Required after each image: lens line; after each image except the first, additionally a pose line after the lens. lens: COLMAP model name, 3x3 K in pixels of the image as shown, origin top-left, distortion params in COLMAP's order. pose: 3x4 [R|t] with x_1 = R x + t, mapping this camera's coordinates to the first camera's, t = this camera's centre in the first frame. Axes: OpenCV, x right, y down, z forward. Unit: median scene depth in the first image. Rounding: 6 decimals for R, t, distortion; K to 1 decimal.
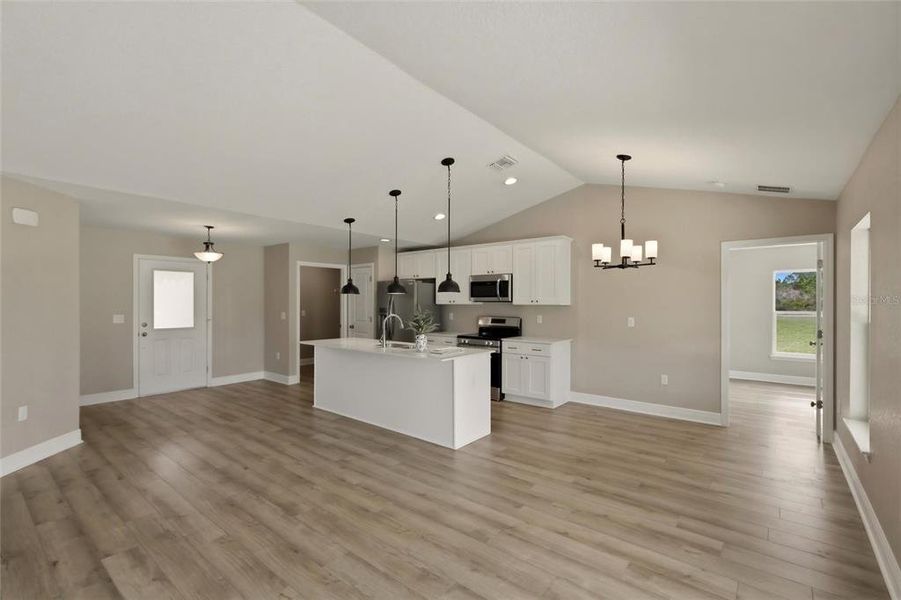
lens RADIAL K [[446.4, 0, 446.6], [0, 446.4, 299.1], [0, 0, 1]] dist [0.002078, 0.000547]
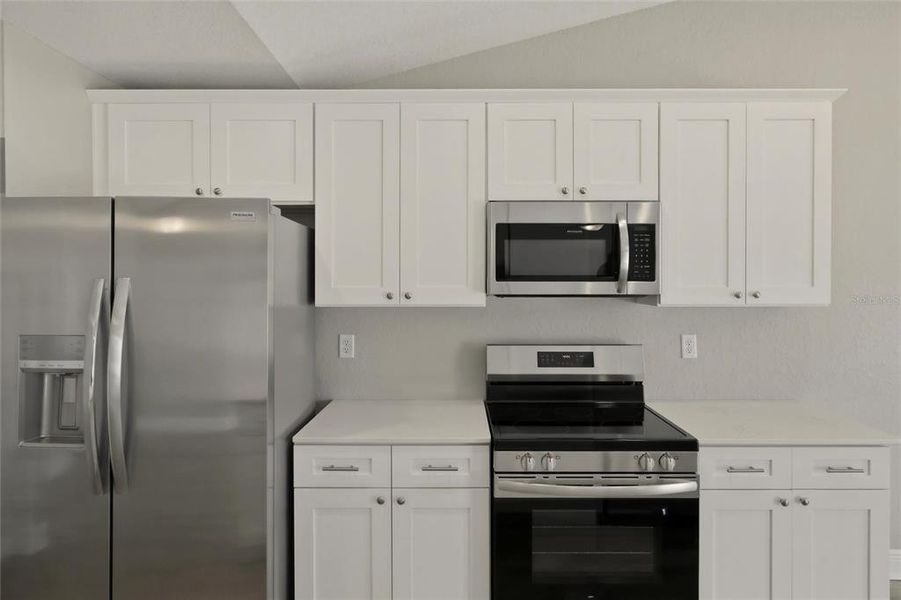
lens RADIAL K [[548.5, 0, 446.1], [0, 548.5, 284.6], [0, 0, 1]] dist [0.004658, 0.001129]
pose [[0.762664, -0.008041, 0.646745, -0.192019], [-0.001764, 0.999893, 0.014512, -0.006684], [-0.646793, -0.012208, 0.762568, 0.809636]]
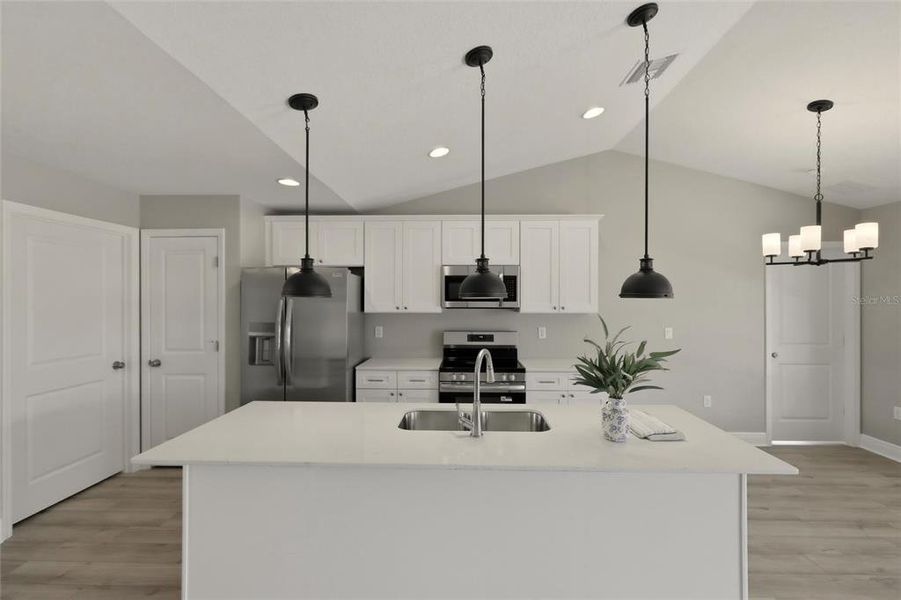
lens RADIAL K [[446.5, 0, 450.5], [0, 446.5, 300.0], [0, 0, 1]] dist [0.002728, 0.000165]
pose [[0.775770, -0.001235, 0.631015, -0.337336], [-0.004292, 0.999965, 0.007234, -0.010490], [-0.631001, -0.008321, 0.775737, 0.556988]]
